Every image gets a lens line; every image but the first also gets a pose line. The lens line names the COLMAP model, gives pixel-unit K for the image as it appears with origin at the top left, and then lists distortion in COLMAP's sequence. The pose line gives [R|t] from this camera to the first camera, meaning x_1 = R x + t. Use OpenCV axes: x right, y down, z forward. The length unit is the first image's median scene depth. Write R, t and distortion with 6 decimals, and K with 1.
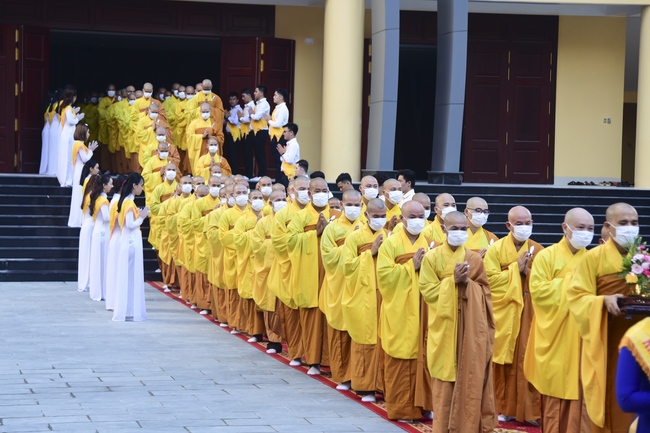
lens RADIAL K [[1884.8, 0, 324.7], [0, 1884.8, 217.5], [0, 0, 1]] dist [-0.008669, 0.000000]
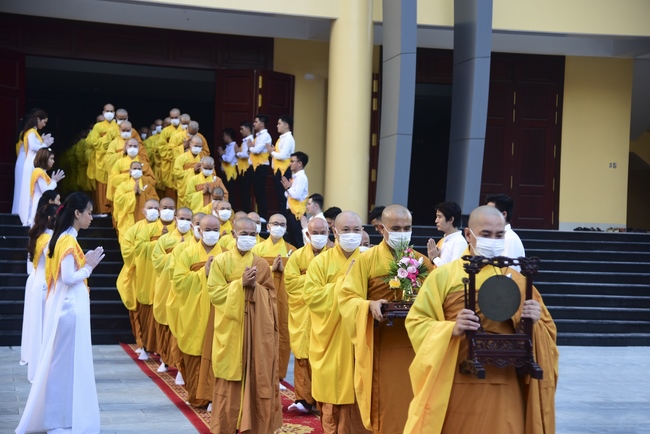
lens RADIAL K [[1203.8, 0, 327.1], [0, 1203.8, 219.4], [0, 0, 1]] dist [0.344532, 0.000000]
pose [[0.999190, 0.007175, 0.039595, -0.025030], [-0.005840, 0.999414, -0.033726, -0.001525], [-0.039814, 0.033467, 0.998646, 0.428115]]
